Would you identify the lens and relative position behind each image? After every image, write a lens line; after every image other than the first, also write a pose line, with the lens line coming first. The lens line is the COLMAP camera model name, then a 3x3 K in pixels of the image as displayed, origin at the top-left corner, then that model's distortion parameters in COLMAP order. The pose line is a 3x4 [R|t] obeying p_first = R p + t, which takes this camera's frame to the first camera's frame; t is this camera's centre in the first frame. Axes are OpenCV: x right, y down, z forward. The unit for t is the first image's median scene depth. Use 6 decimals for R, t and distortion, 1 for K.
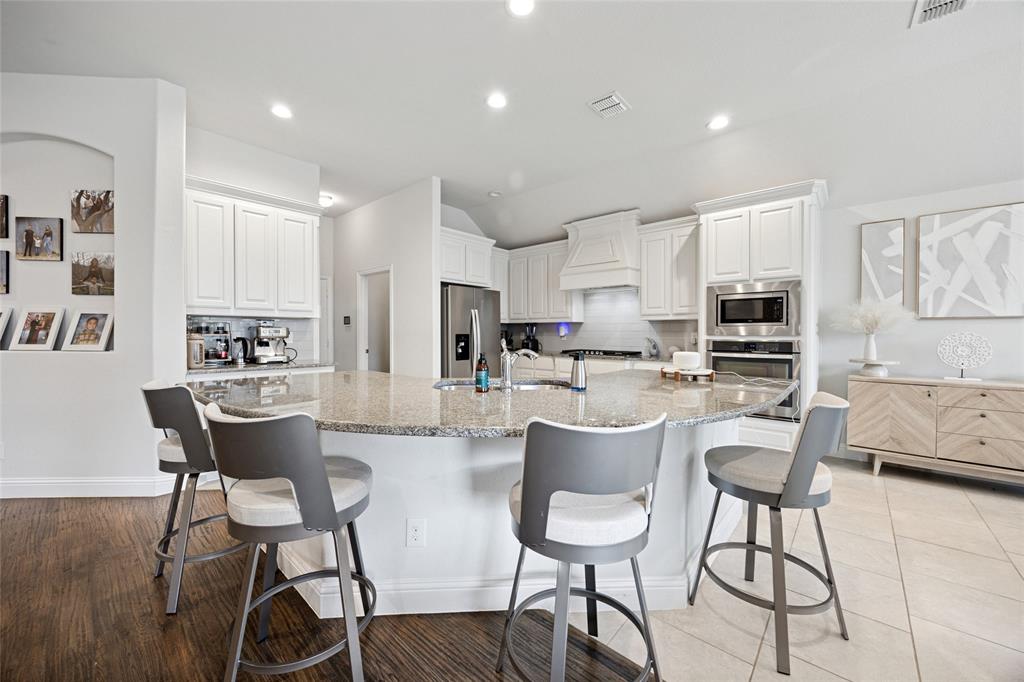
lens RADIAL K [[397.7, 0, 506.5], [0, 397.7, 335.0], [0, 0, 1]] dist [-0.002273, -0.000189]
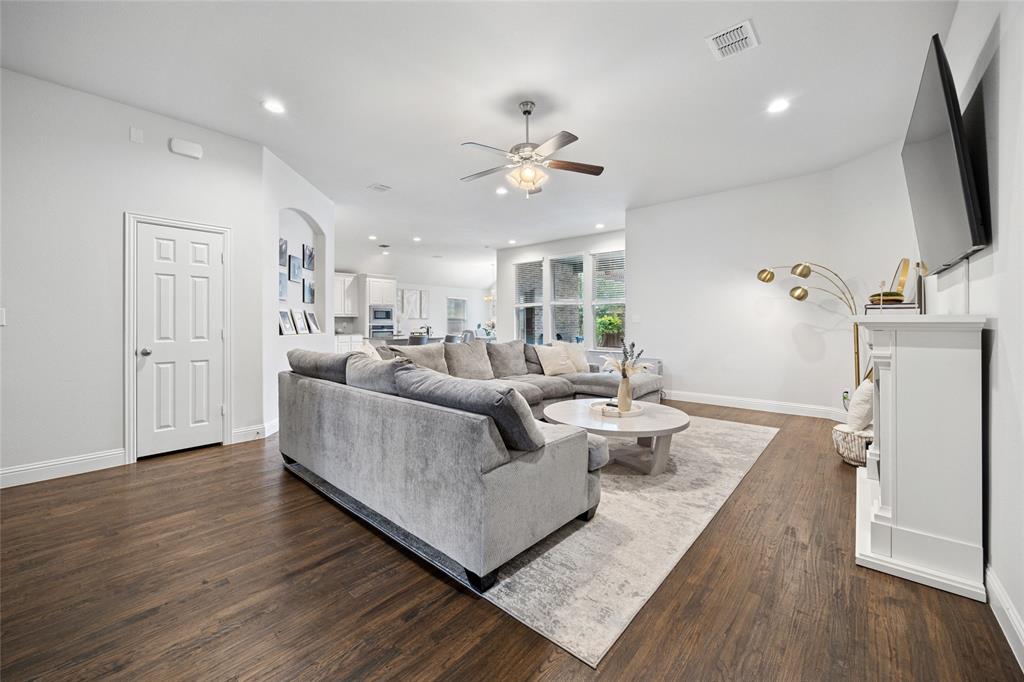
lens RADIAL K [[397.7, 0, 516.8], [0, 397.7, 322.6], [0, 0, 1]] dist [-0.002273, -0.000189]
pose [[-0.022599, -0.002880, 0.999740, -2.306584], [0.007384, 0.999968, 0.003048, -0.005891], [-0.999717, 0.007451, -0.022577, 0.071512]]
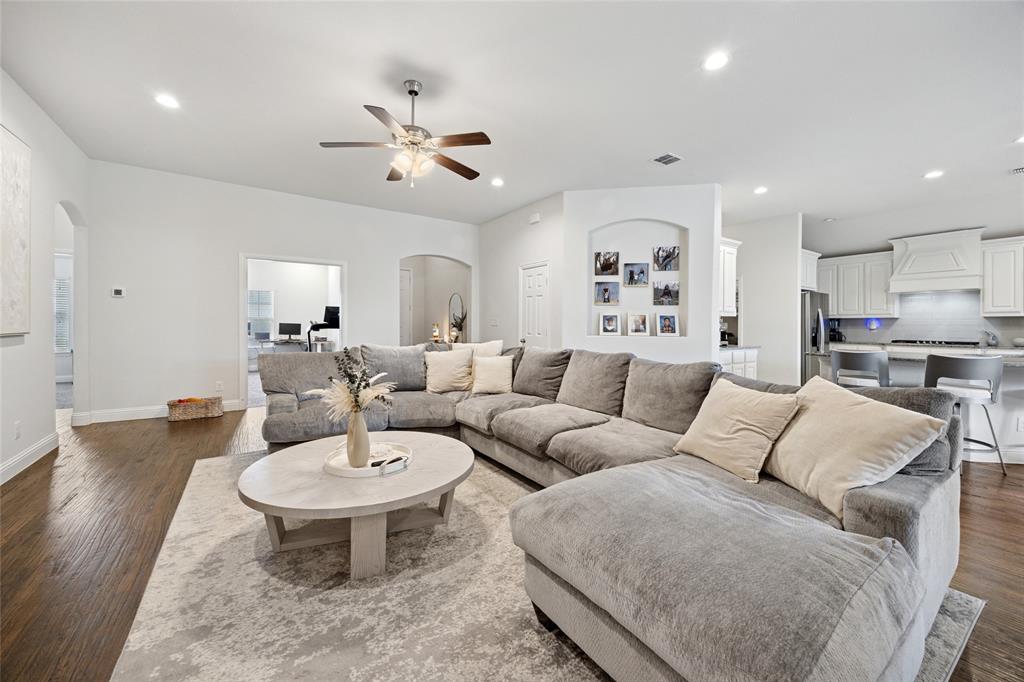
lens RADIAL K [[397.7, 0, 511.3], [0, 397.7, 330.5], [0, 0, 1]] dist [-0.002273, -0.000189]
pose [[0.969554, 0.004106, -0.244844, -1.005801], [-0.002421, 0.999971, 0.007182, 0.001266], [0.244866, -0.006370, 0.969536, -0.719243]]
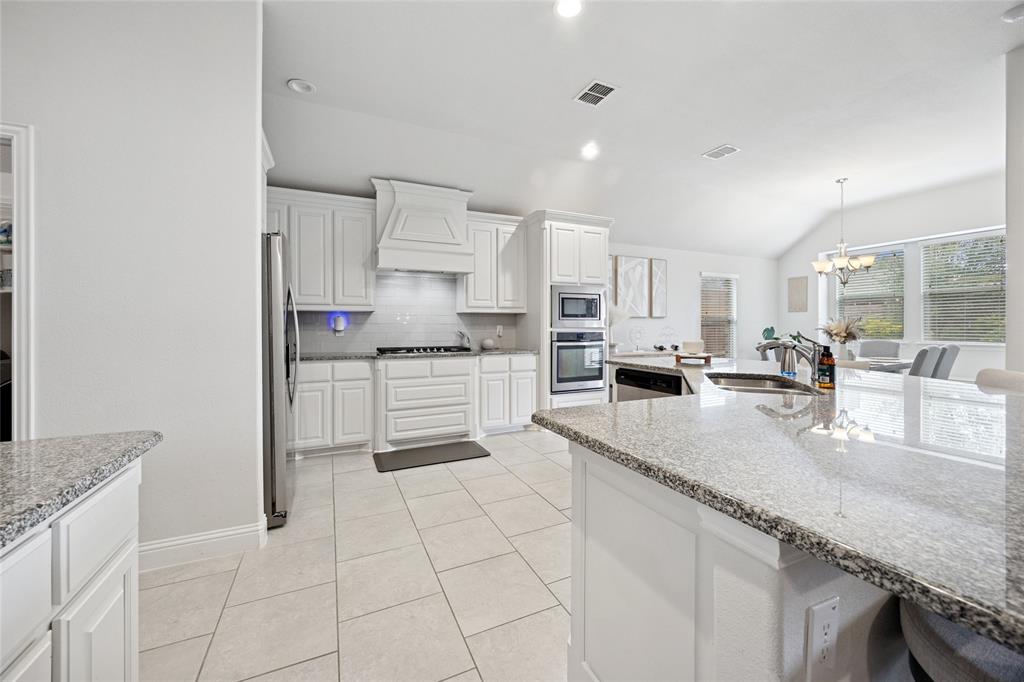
lens RADIAL K [[397.7, 0, 513.8], [0, 397.7, 326.8], [0, 0, 1]] dist [-0.002273, -0.000189]
pose [[0.395316, -0.005029, 0.918531, -0.611286], [0.007141, 0.999972, 0.002401, -0.005523], [-0.918517, 0.005610, 0.395341, 0.680706]]
